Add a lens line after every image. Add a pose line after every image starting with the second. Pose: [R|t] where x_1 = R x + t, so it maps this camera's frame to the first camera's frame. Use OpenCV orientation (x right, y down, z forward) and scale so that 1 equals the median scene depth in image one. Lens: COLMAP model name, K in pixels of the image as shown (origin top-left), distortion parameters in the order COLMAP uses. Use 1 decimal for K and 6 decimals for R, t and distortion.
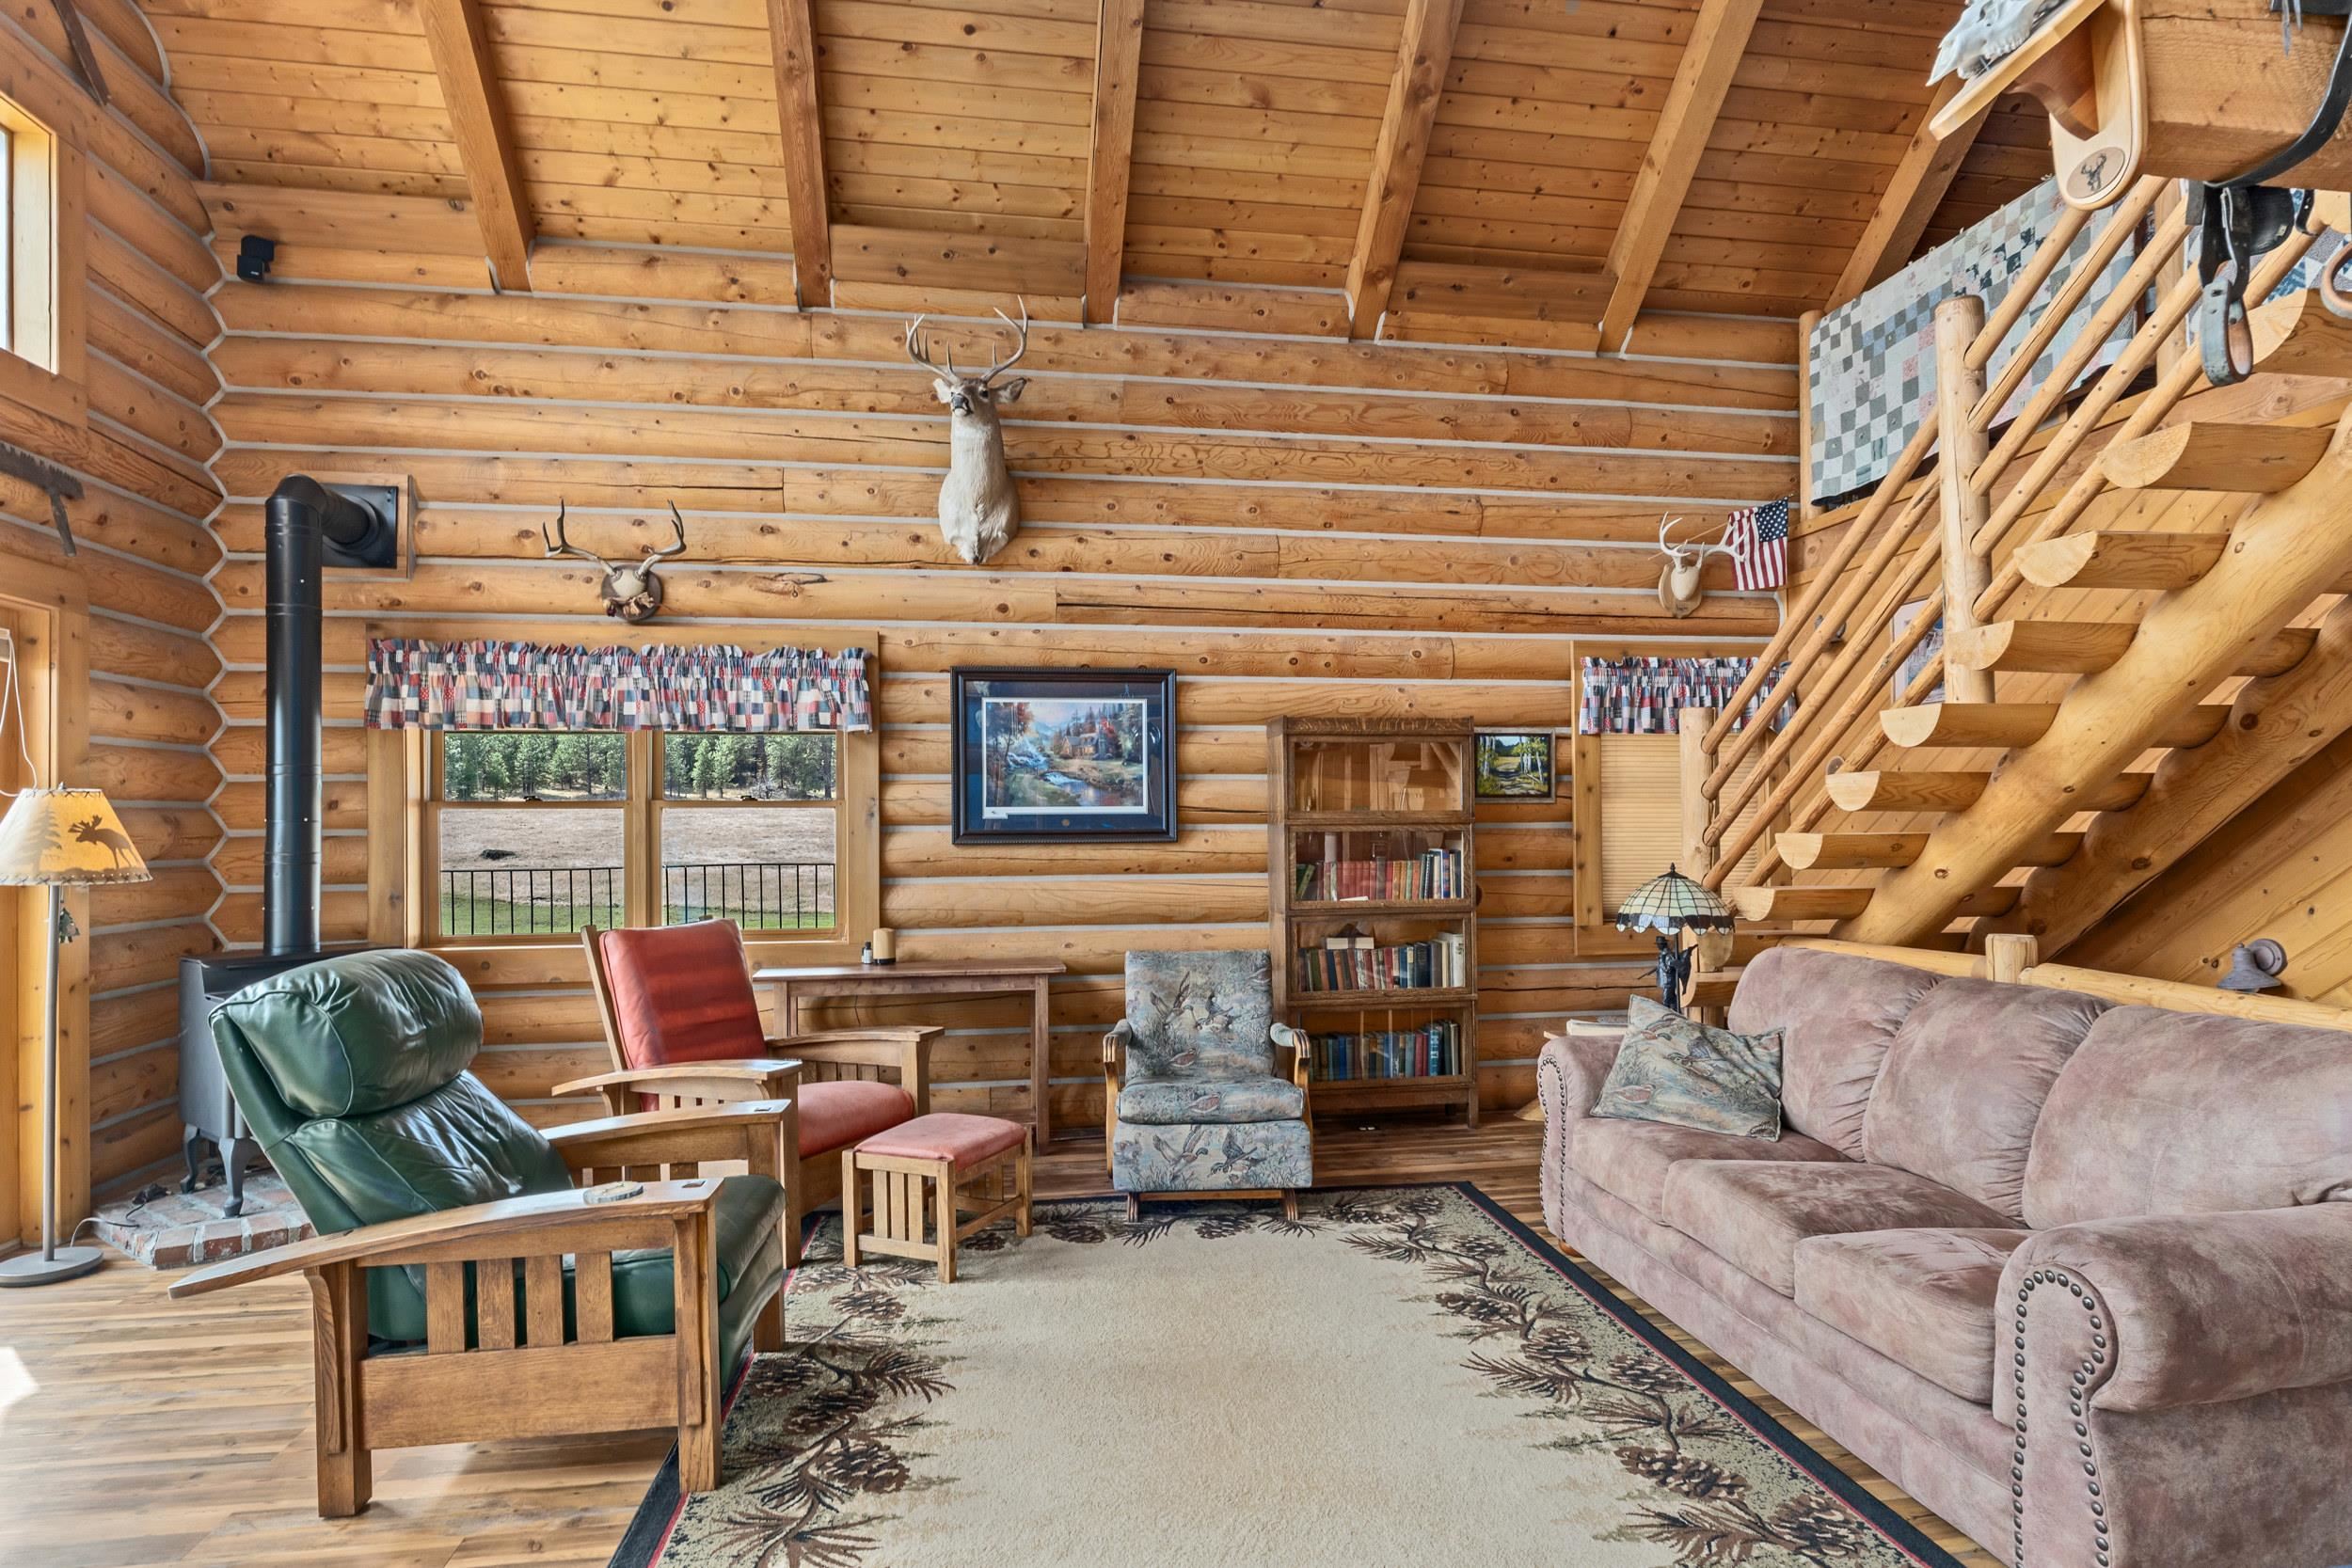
lens RADIAL K [[1277.2, 0, 1189.1], [0, 1277.2, 801.6], [0, 0, 1]] dist [-0.000322, -0.001847]
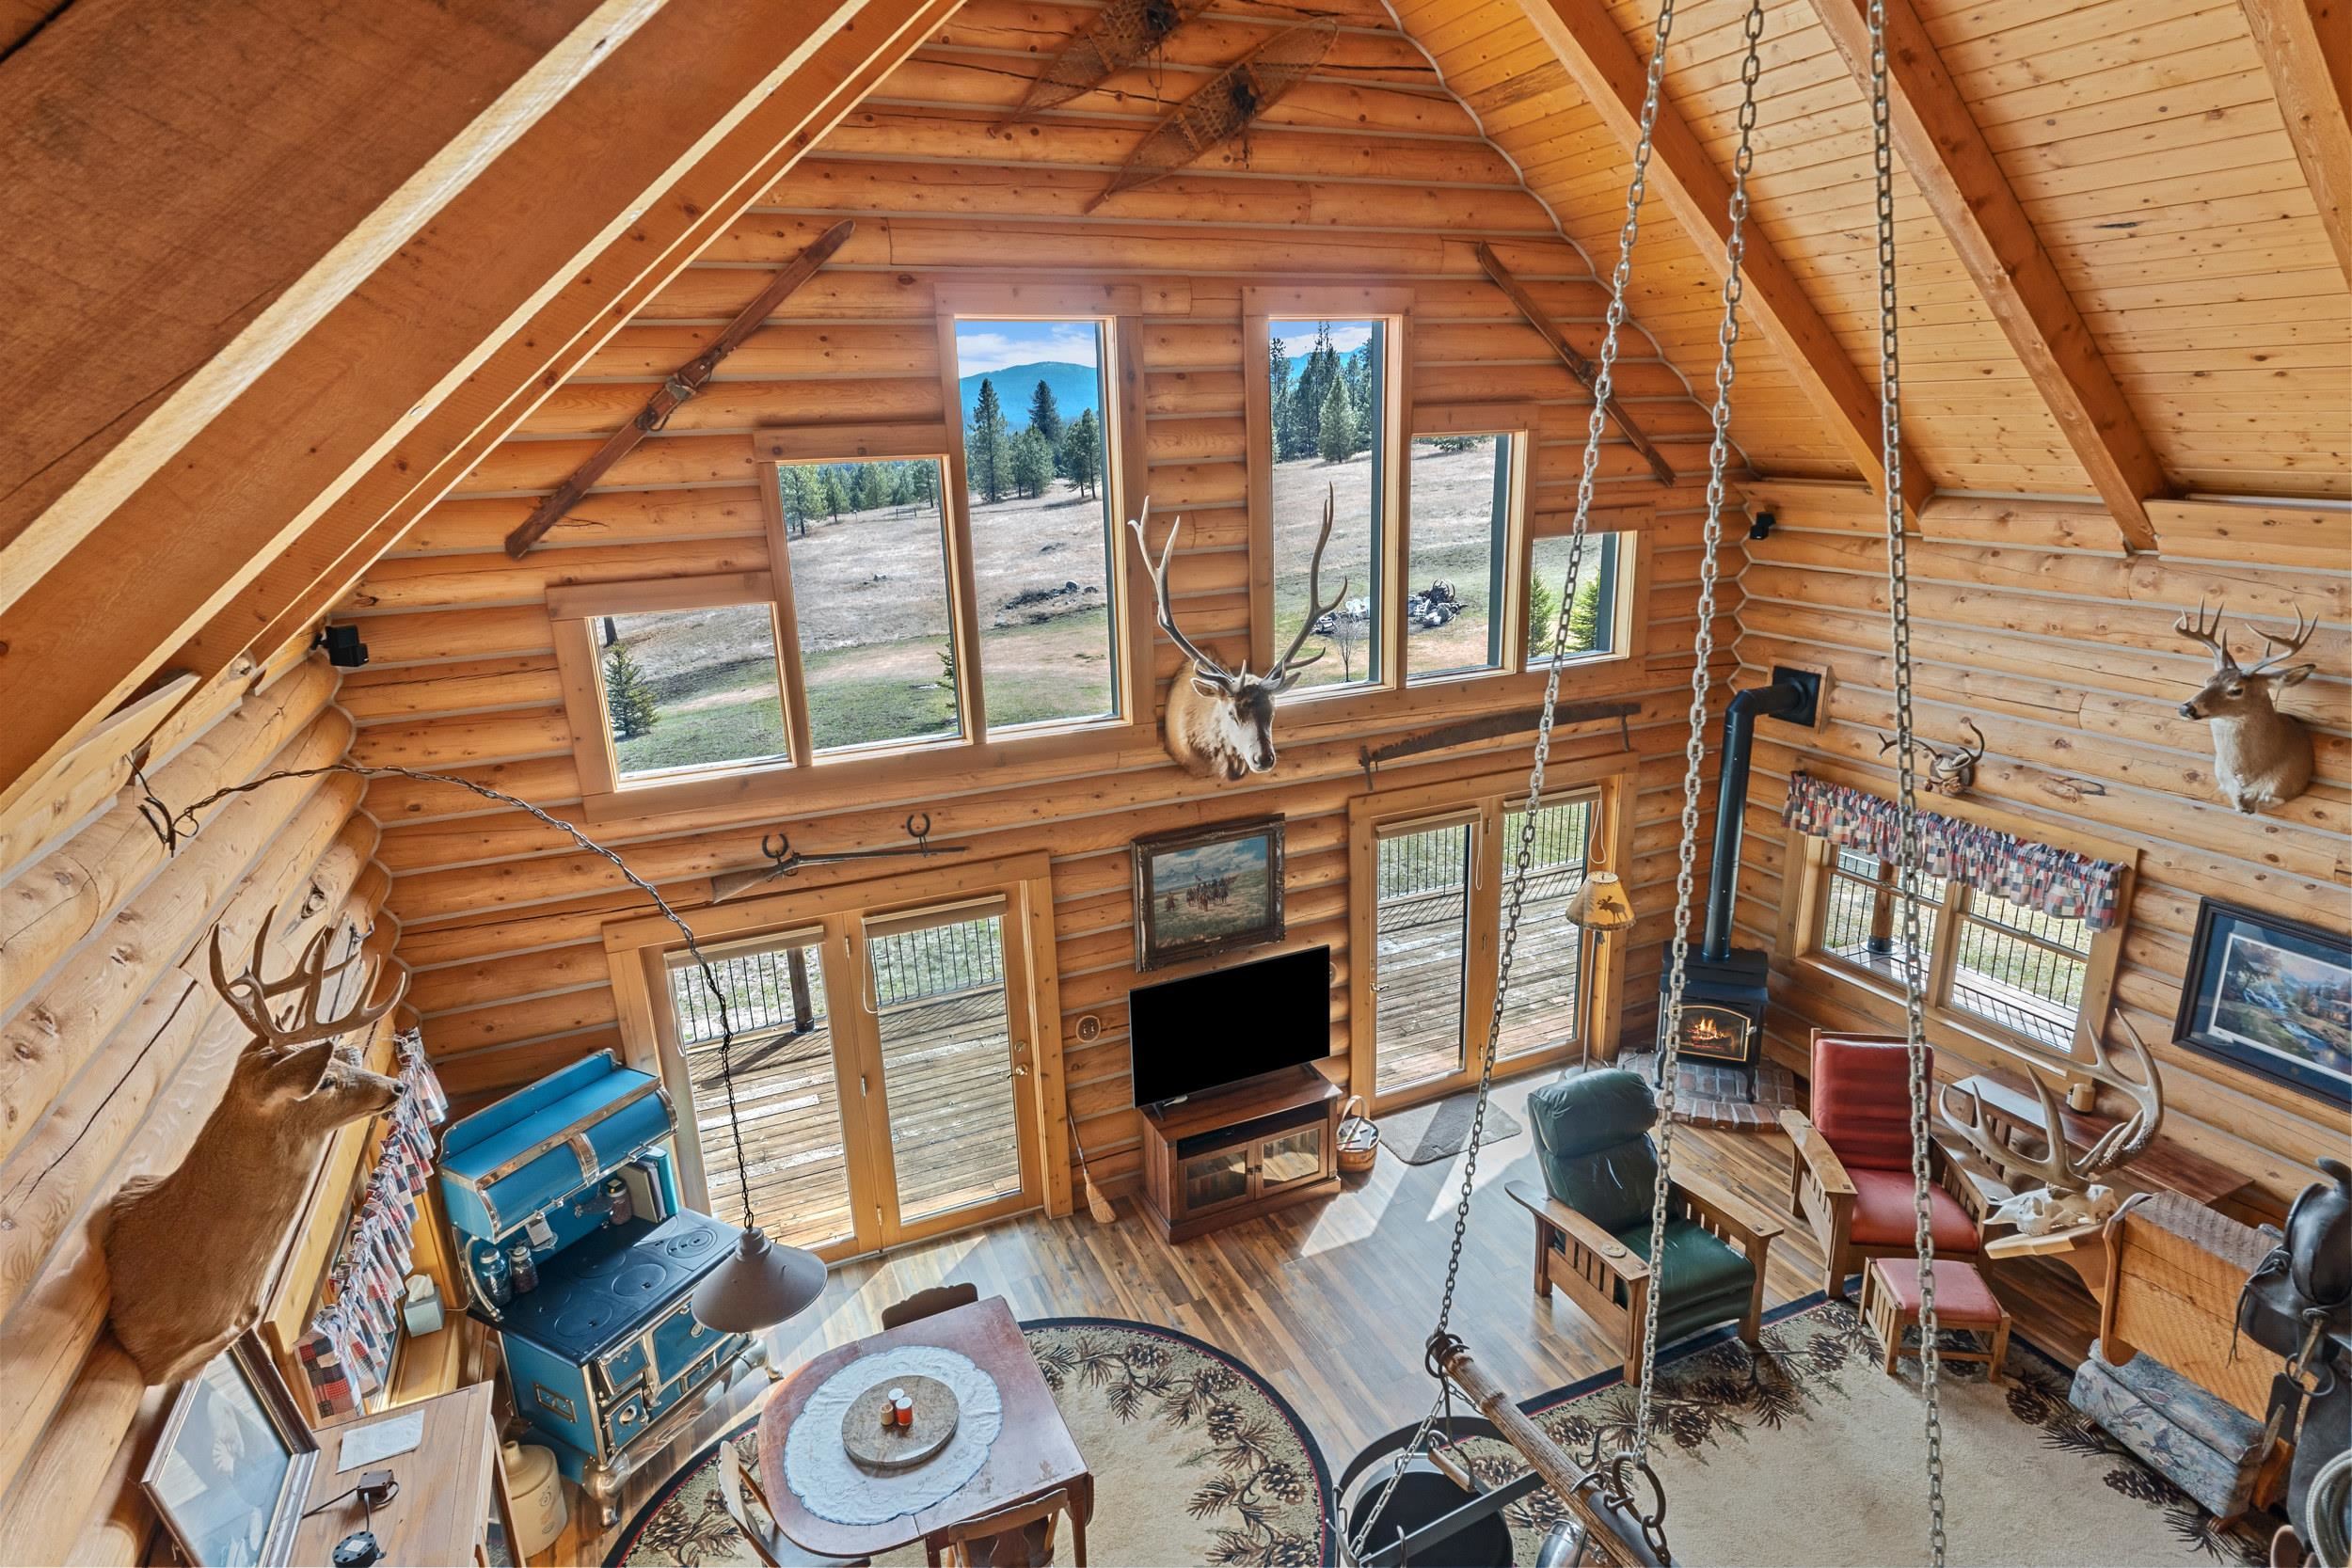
lens RADIAL K [[1277.2, 0, 1186.2], [0, 1277.2, 786.3], [0, 0, 1]] dist [-0.000322, -0.001847]
pose [[0.251185, 0.280703, -0.926343, 0.611350], [0.042778, 0.952872, 0.300341, -0.591589], [0.966993, -0.115068, 0.227340, -0.080989]]
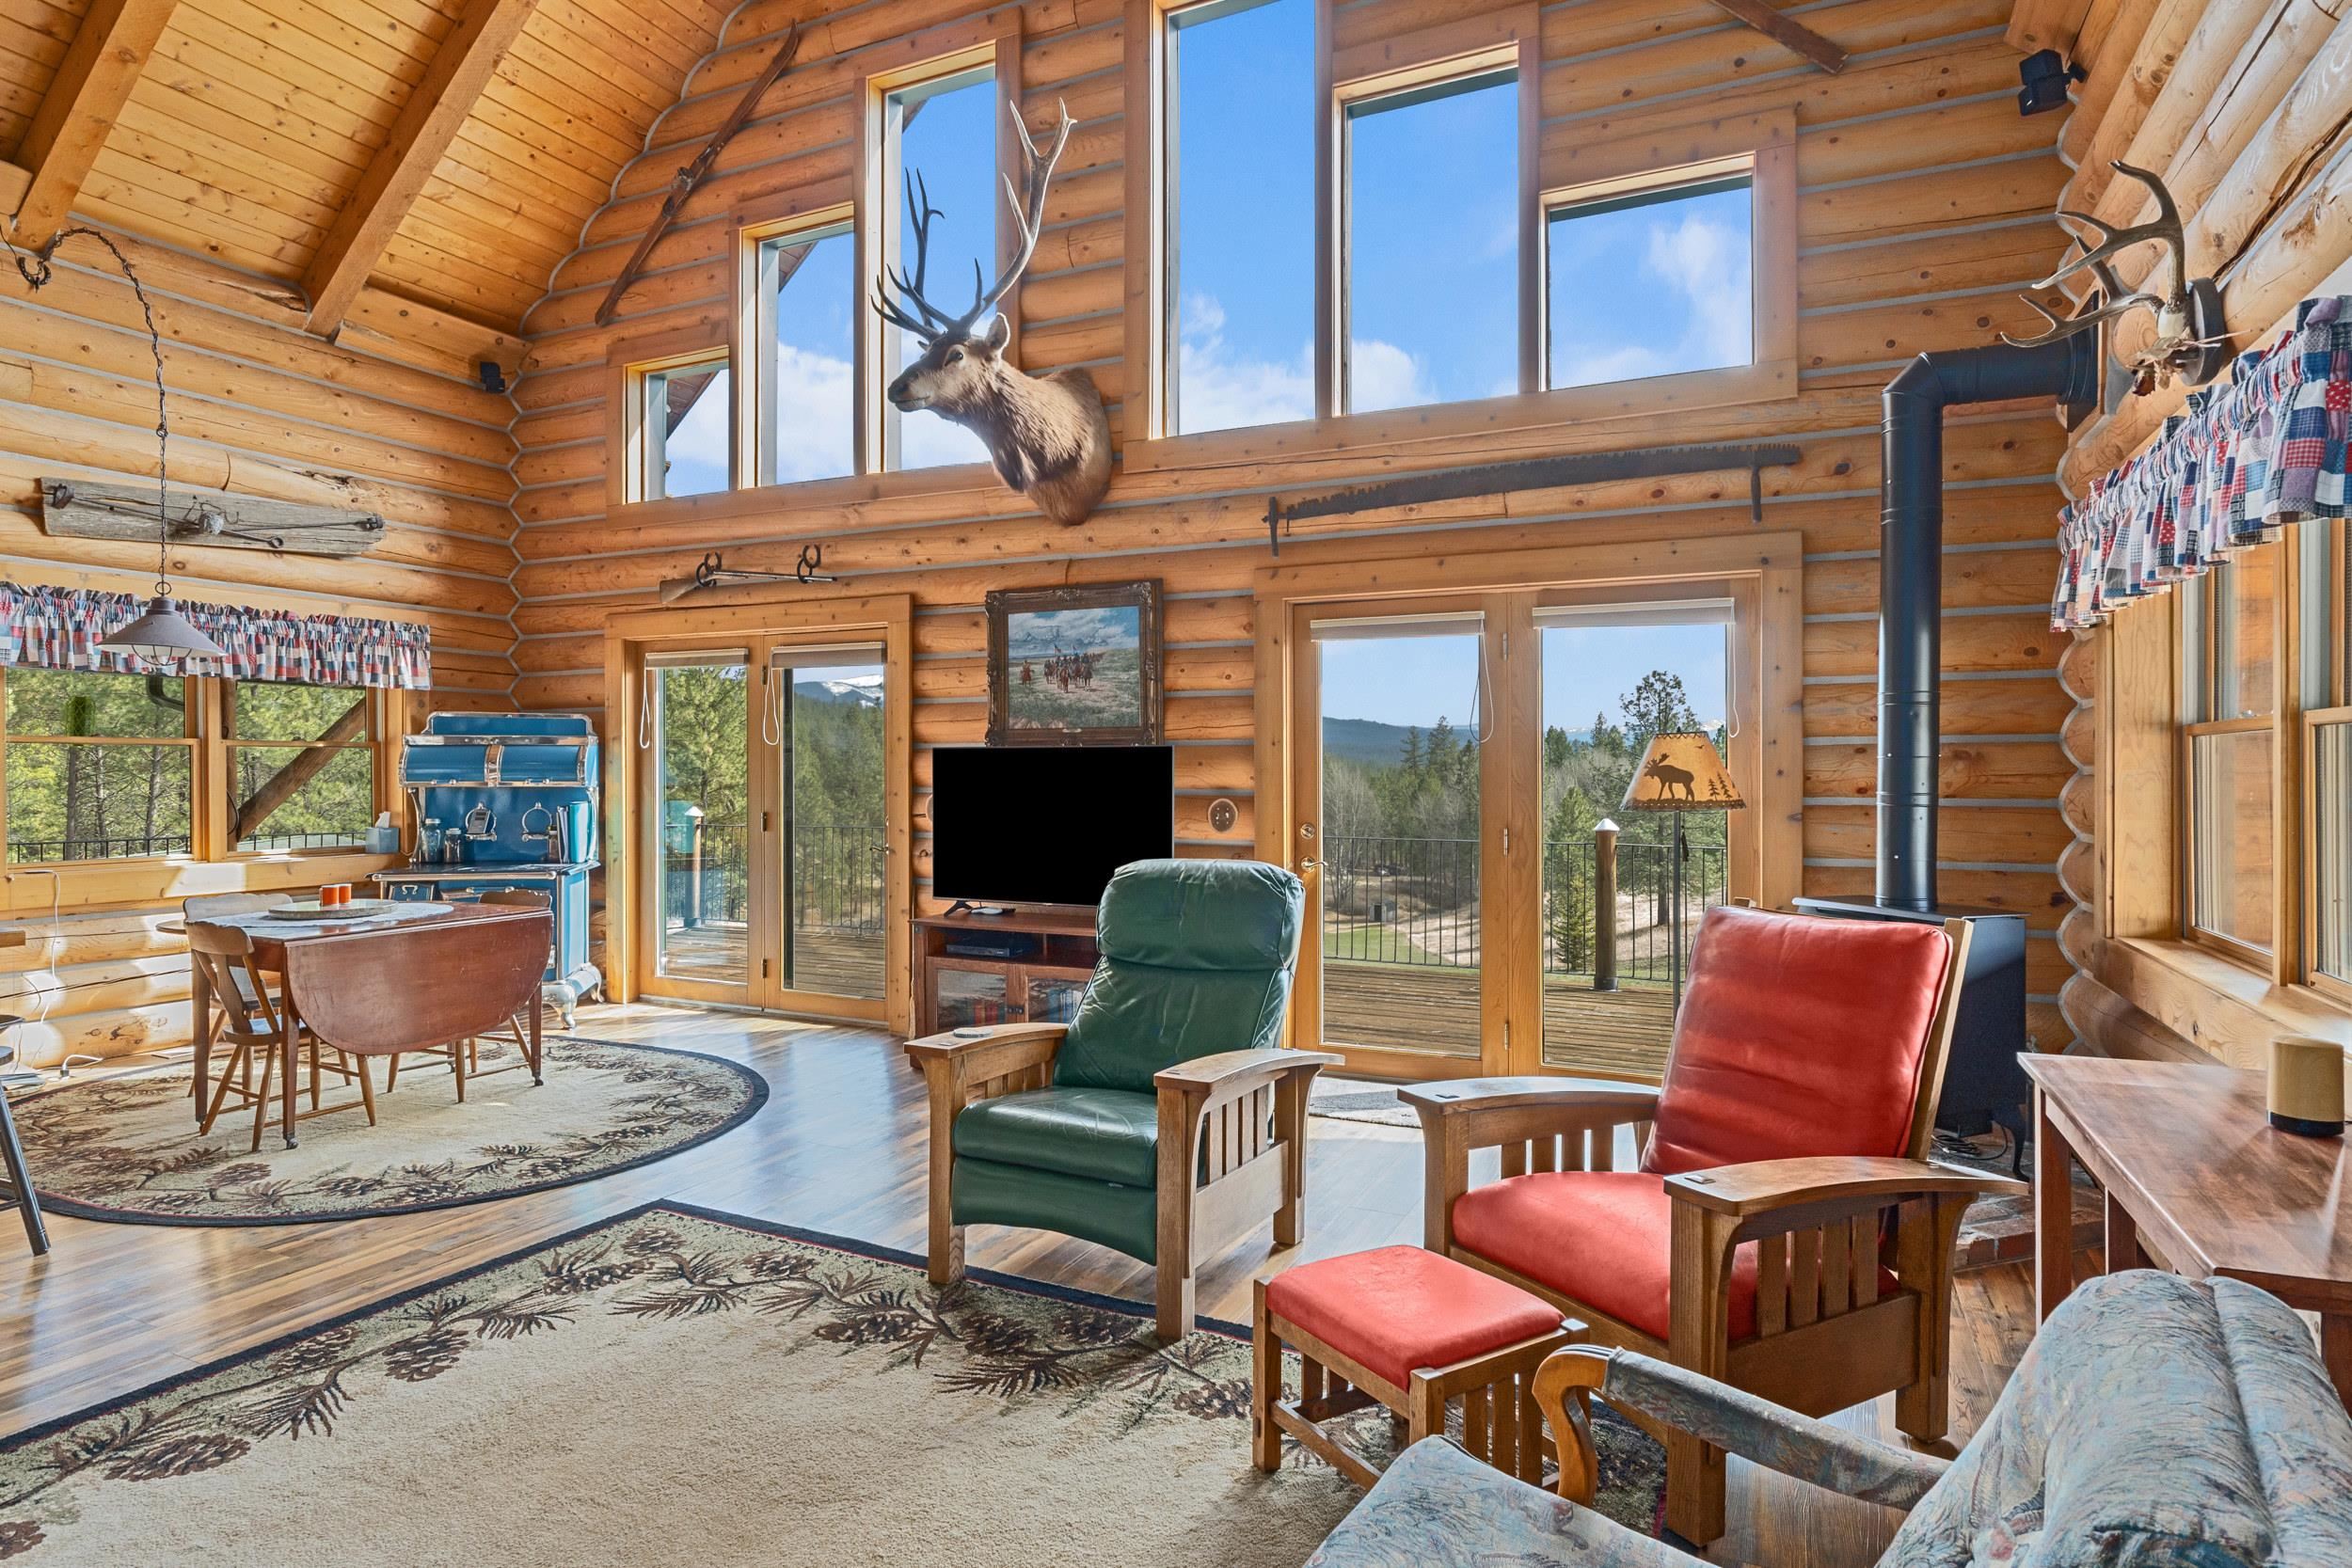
lens RADIAL K [[1277.2, 0, 1174.7], [0, 1277.2, 767.5], [0, 0, 1]] dist [-0.000322, -0.001847]
pose [[-0.576477, 0.009628, -0.817057, 0.262136], [0.017480, 0.999847, -0.000551, 0.014948], [0.816927, -0.014600, -0.576557, 0.966147]]
